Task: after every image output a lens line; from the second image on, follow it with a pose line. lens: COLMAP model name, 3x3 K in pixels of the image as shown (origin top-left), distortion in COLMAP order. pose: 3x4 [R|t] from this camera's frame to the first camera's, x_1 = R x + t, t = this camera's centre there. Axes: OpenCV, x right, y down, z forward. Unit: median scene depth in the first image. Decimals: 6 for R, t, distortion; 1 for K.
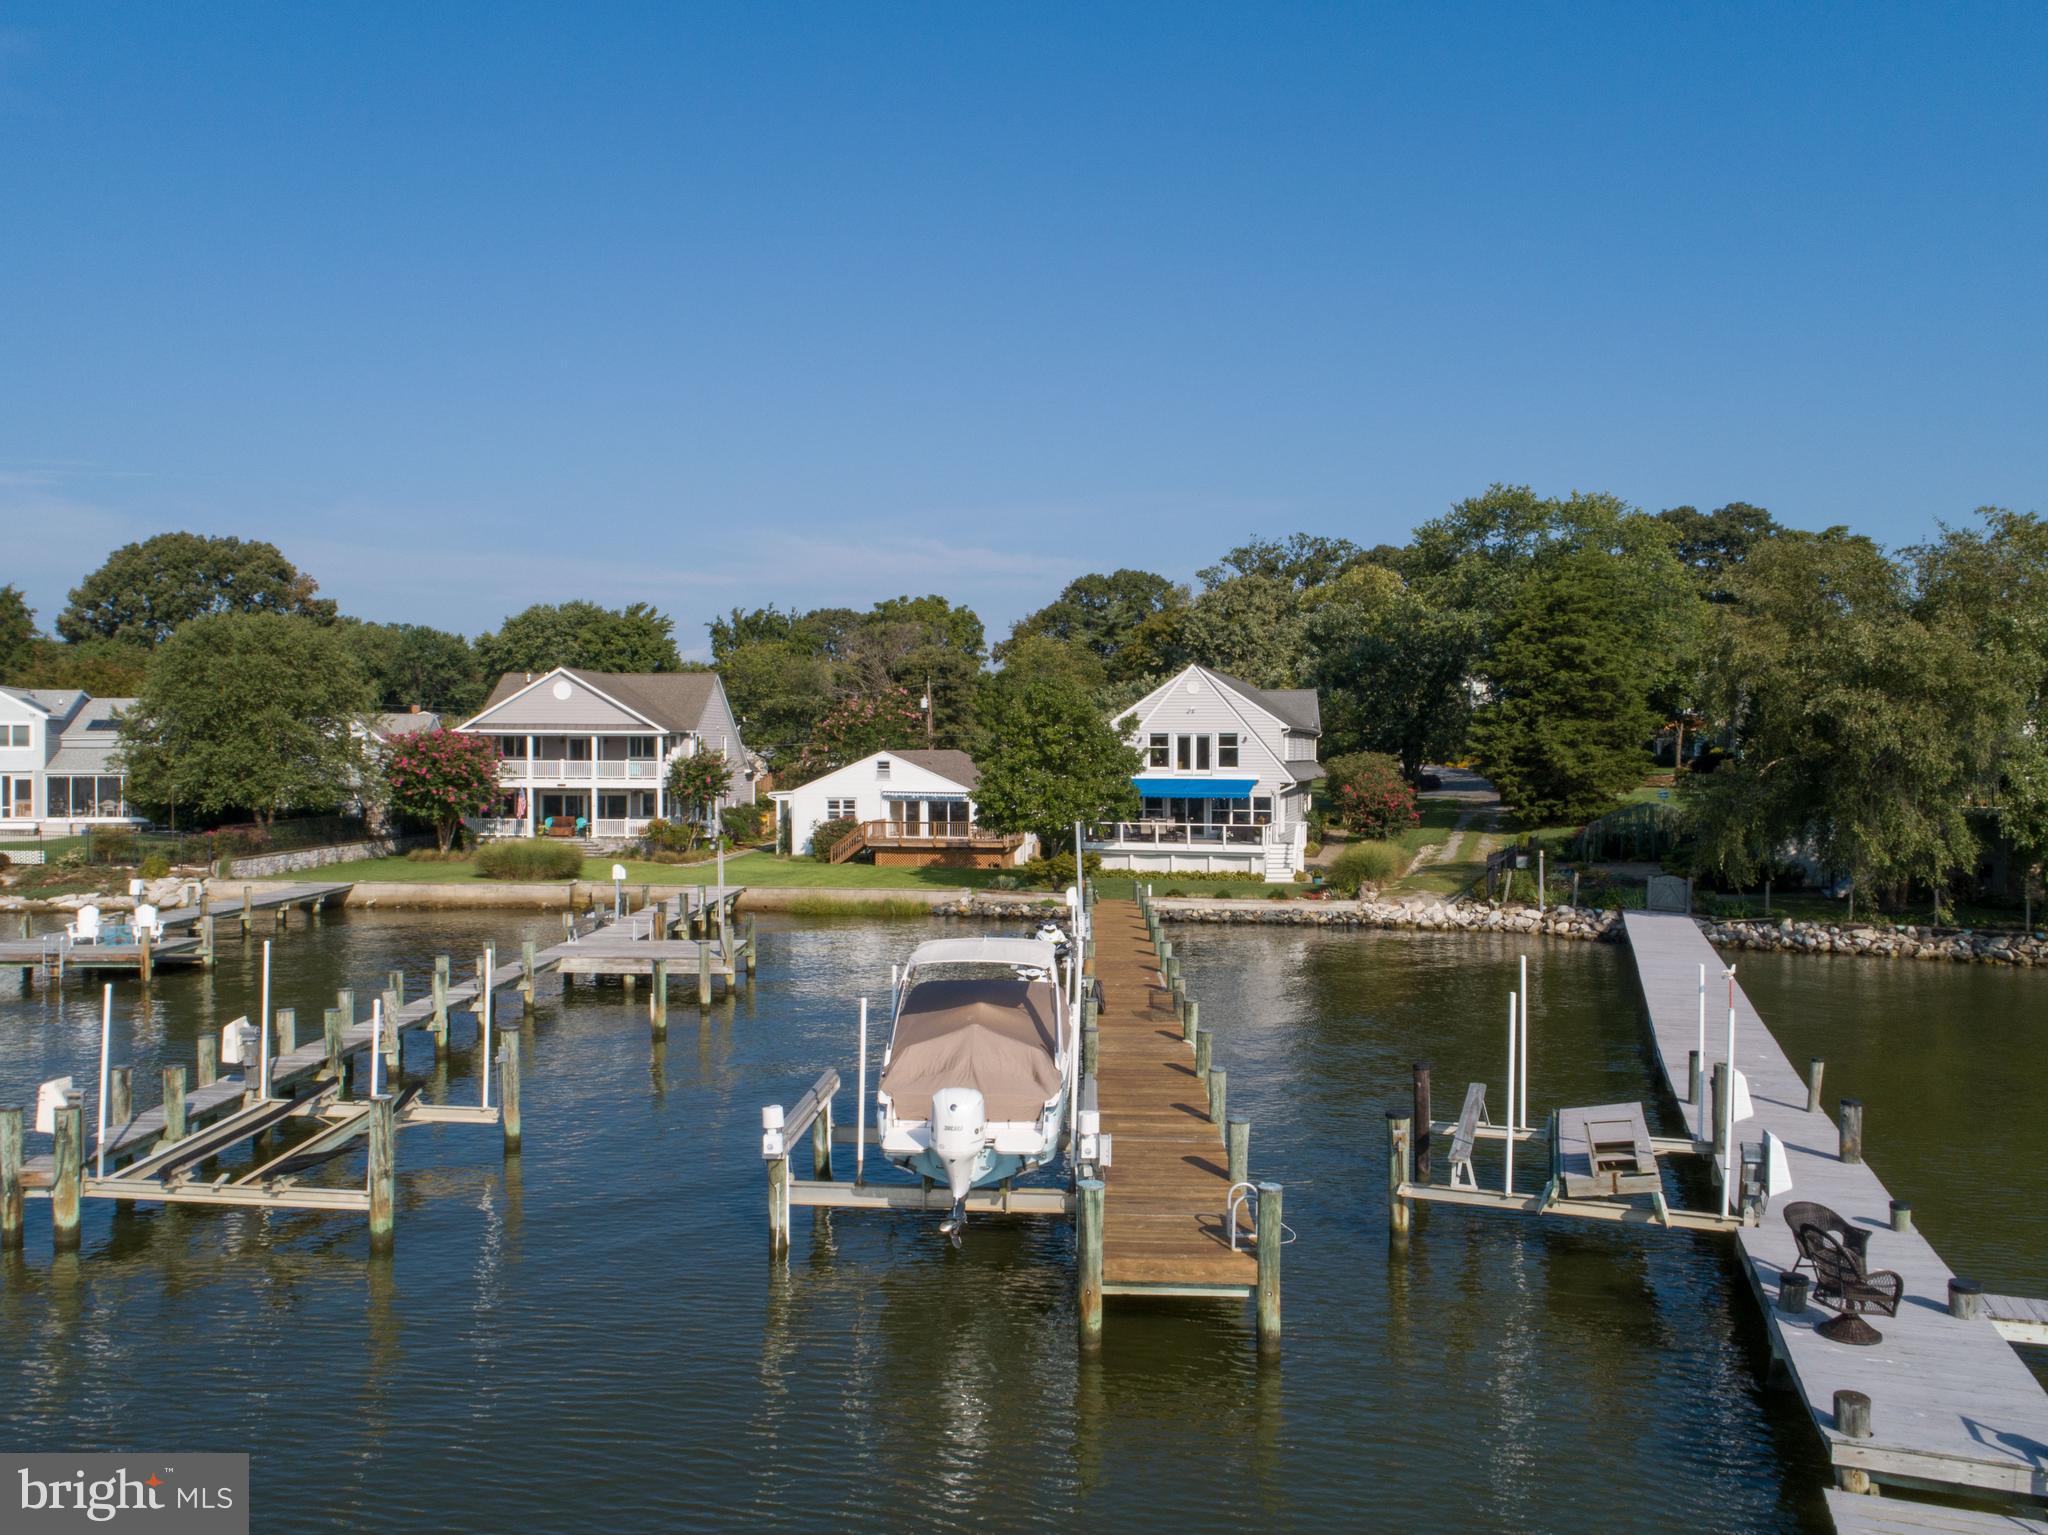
lens RADIAL K [[1557.0, 0, 1024.0], [0, 1557.0, 767.5], [0, 0, 1]] dist [-0.022321, 0.012754]
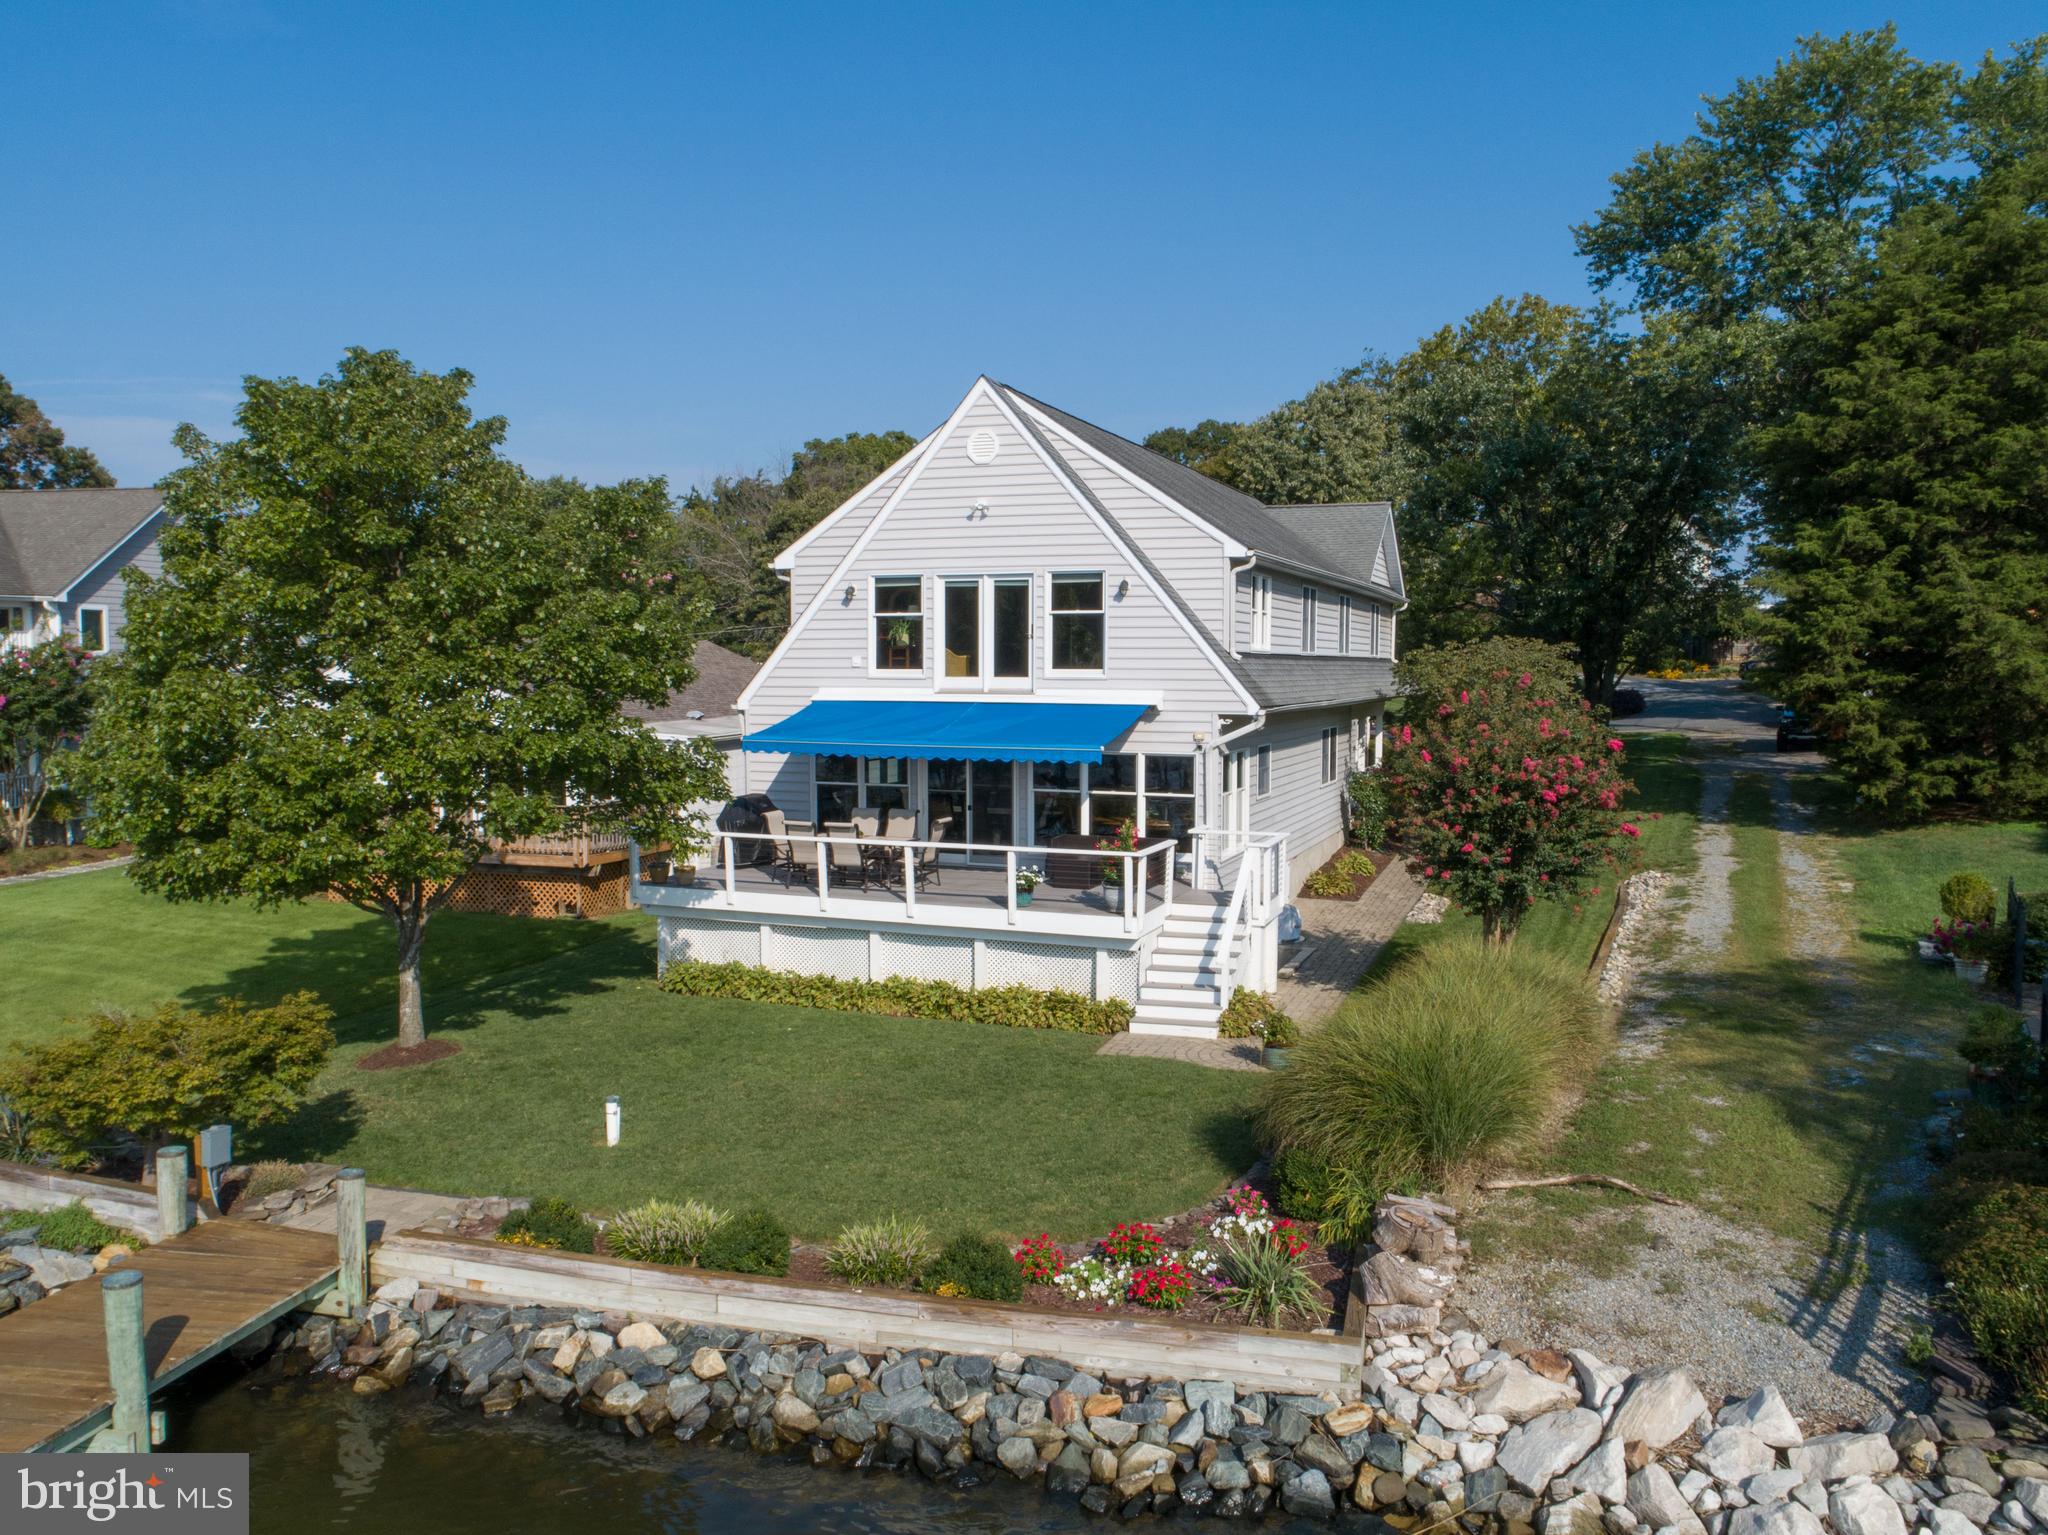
lens RADIAL K [[1557.0, 0, 1024.0], [0, 1557.0, 767.5], [0, 0, 1]] dist [-0.022321, 0.012754]
pose [[0.994685, 0.007630, -0.102680, 0.138991], [-0.001845, 0.998411, 0.056324, 0.001851], [0.102946, -0.055835, 0.993119, 0.577810]]
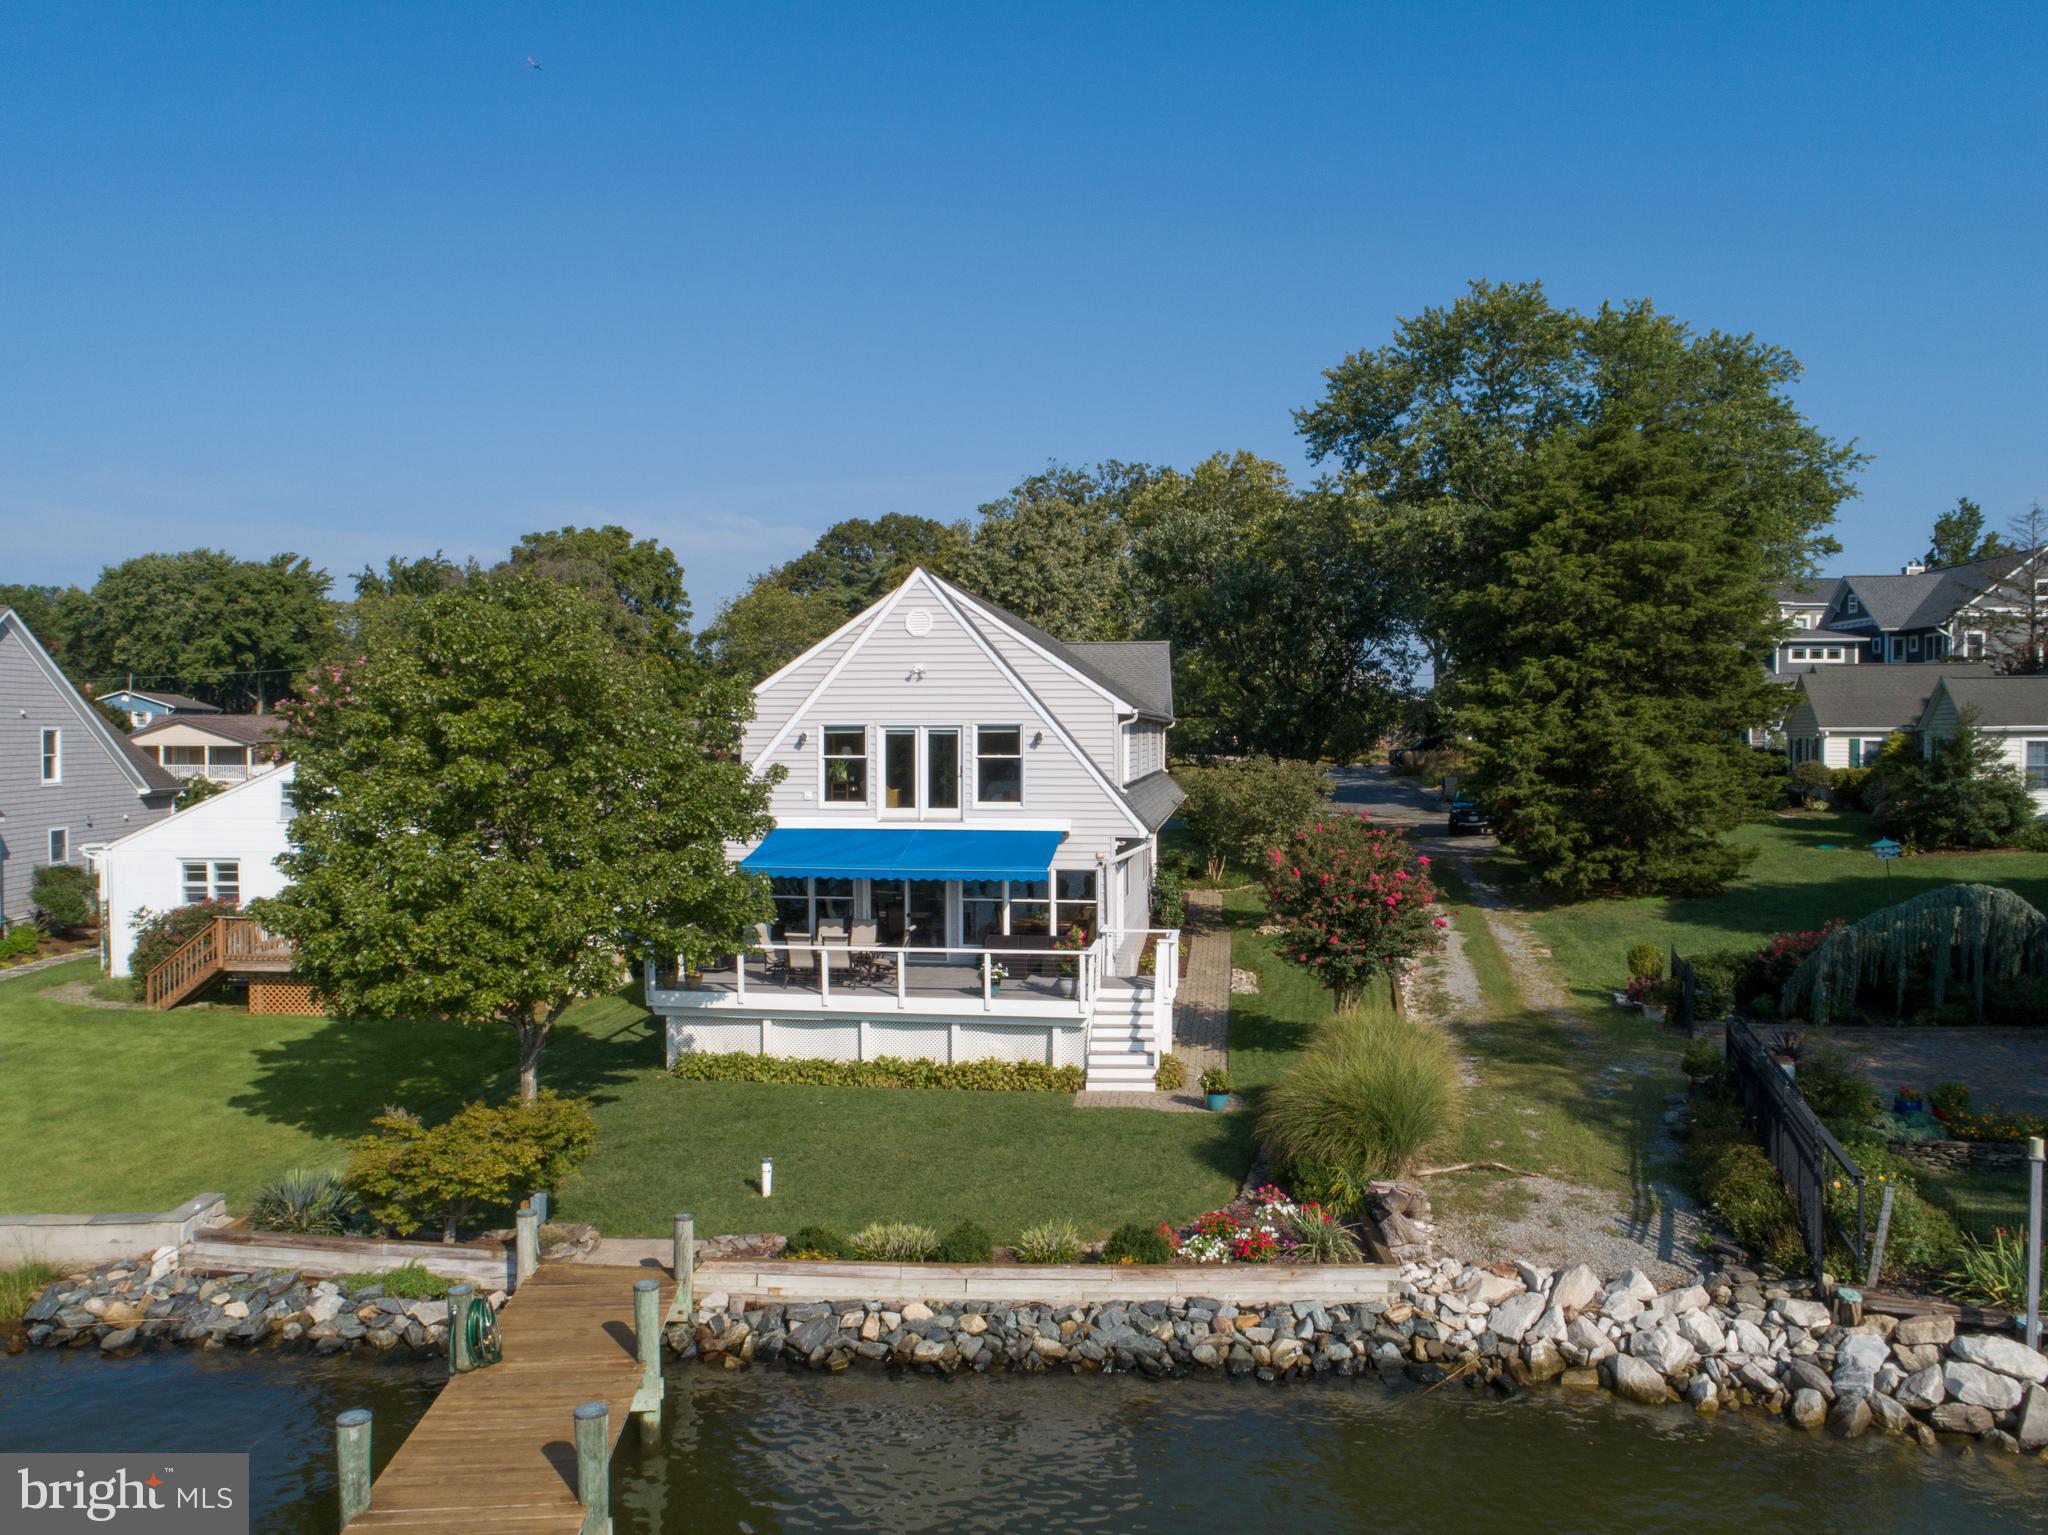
lens RADIAL K [[1557.0, 0, 1024.0], [0, 1557.0, 767.5], [0, 0, 1]] dist [-0.022321, 0.012754]
pose [[0.991861, -0.005716, 0.127196, 0.073267], [0.004174, 0.999915, 0.012391, -0.013910], [-0.127256, -0.011760, 0.991800, 0.501656]]
